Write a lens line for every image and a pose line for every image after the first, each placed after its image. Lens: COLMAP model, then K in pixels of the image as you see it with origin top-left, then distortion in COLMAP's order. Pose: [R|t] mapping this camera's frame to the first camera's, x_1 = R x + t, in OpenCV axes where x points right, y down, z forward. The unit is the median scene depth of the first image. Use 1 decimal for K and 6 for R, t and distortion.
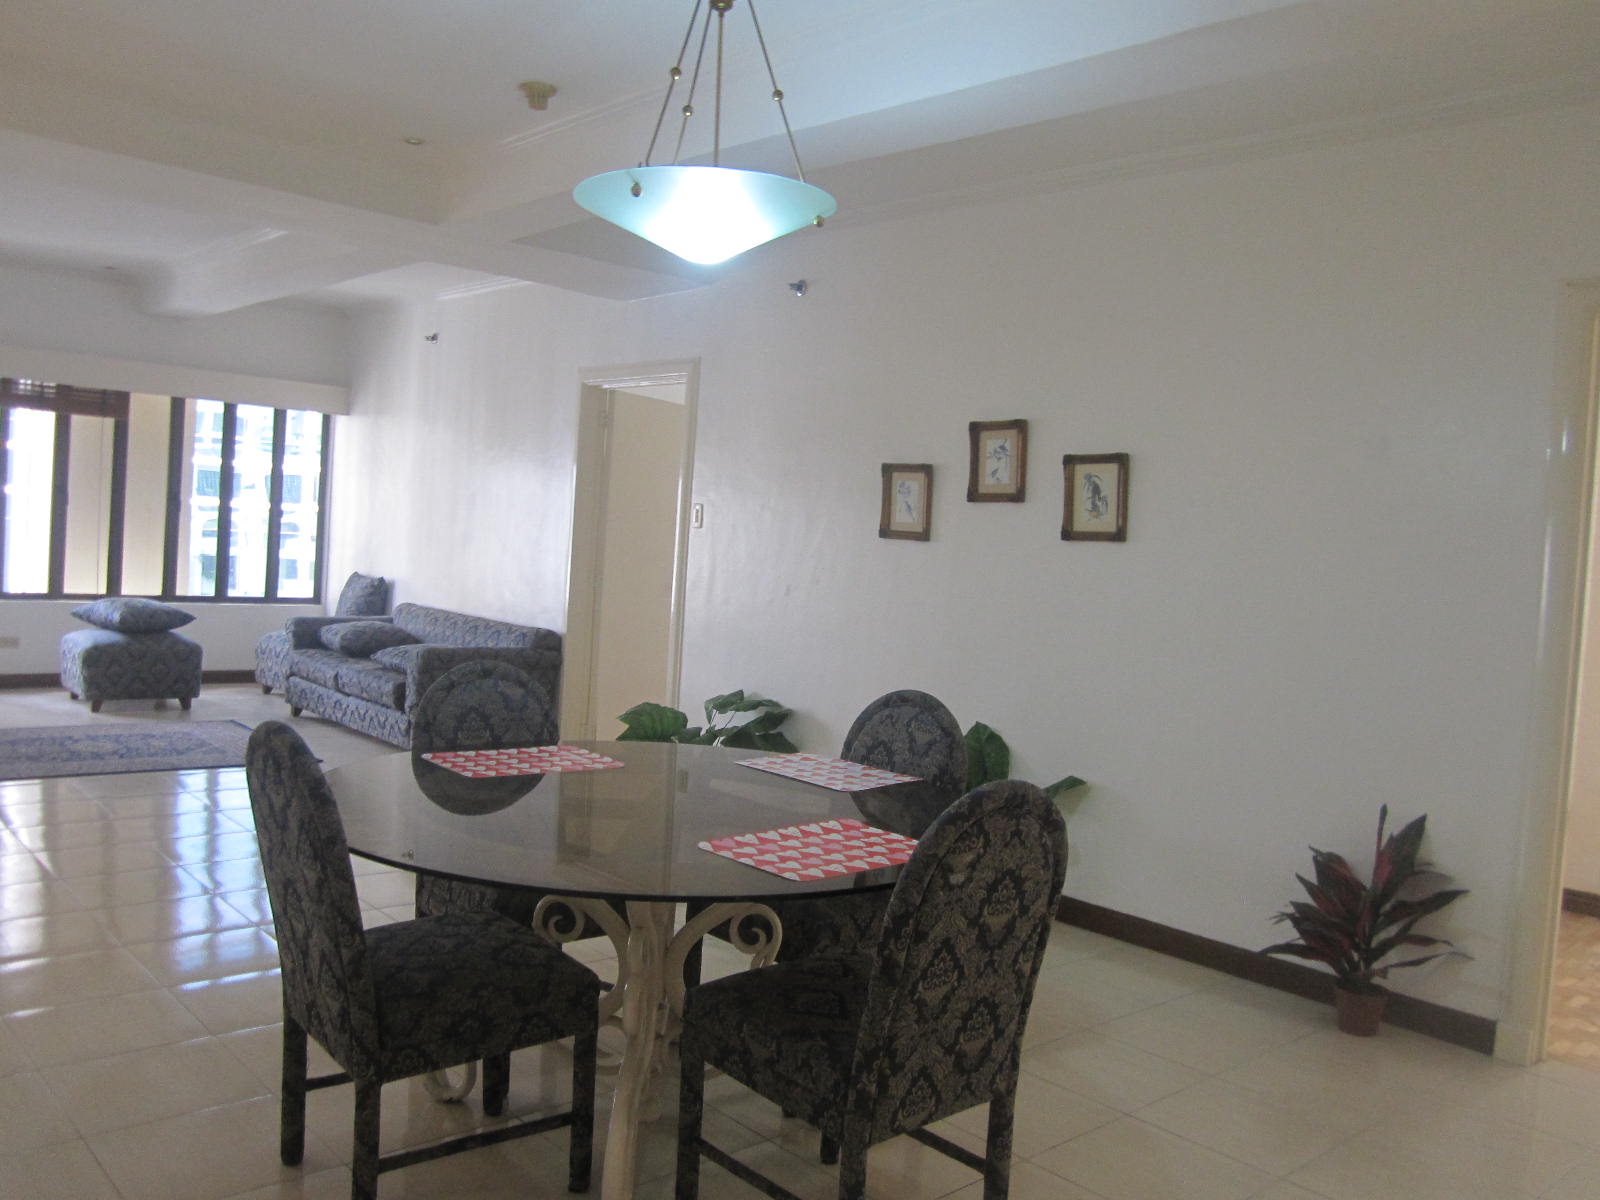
lens RADIAL K [[1308.5, 0, 800.0], [0, 1308.5, 600.0], [0, 0, 1]] dist [-0.067566, 0.003862]
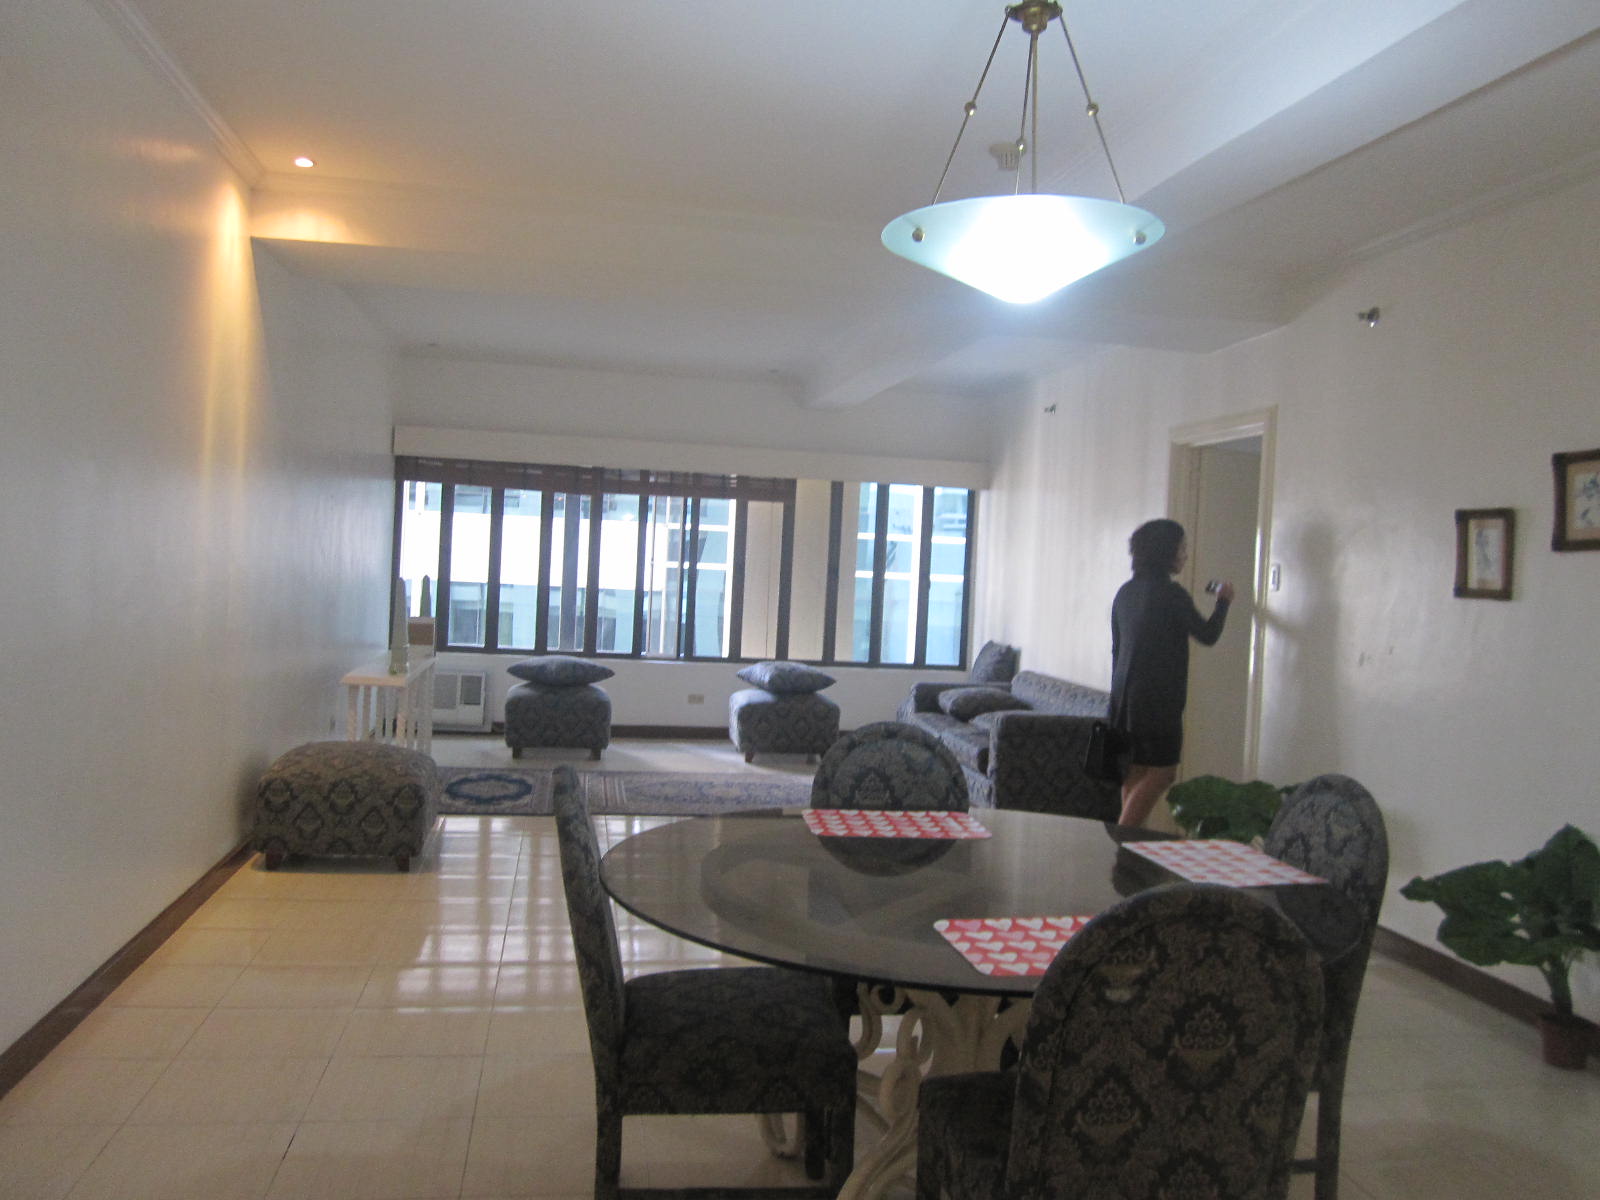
lens RADIAL K [[1308.5, 0, 800.0], [0, 1308.5, 600.0], [0, 0, 1]] dist [-0.067566, 0.003862]
pose [[0.839141, -0.013556, -0.543745, 0.167072], [-0.016984, 0.998549, -0.051105, 0.003793], [0.543649, 0.052119, 0.837693, 0.078828]]
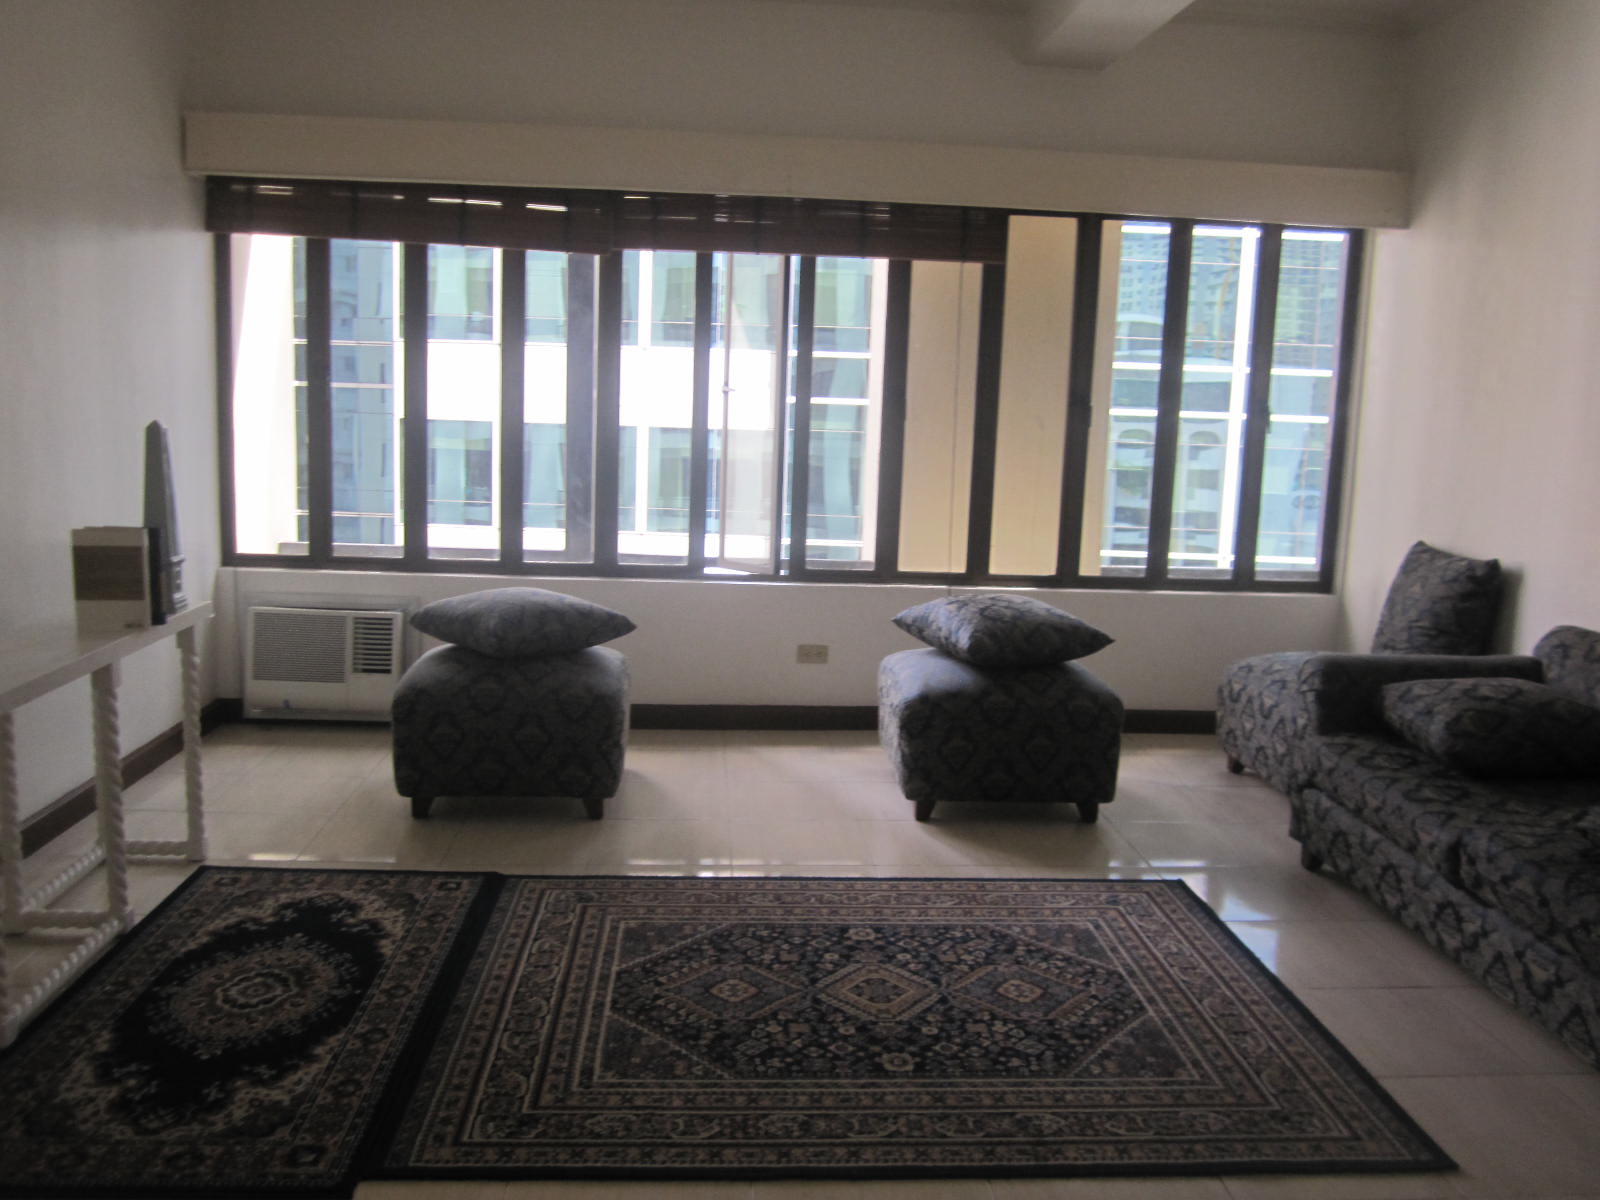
lens RADIAL K [[1266.9, 0, 800.0], [0, 1266.9, 600.0], [0, 0, 1]] dist [-0.052102, 0.003860]
pose [[0.779241, 0.057347, -0.624095, -0.395390], [-0.010378, 0.996849, 0.078641, -0.059821], [0.626638, -0.054804, 0.777381, 0.832017]]
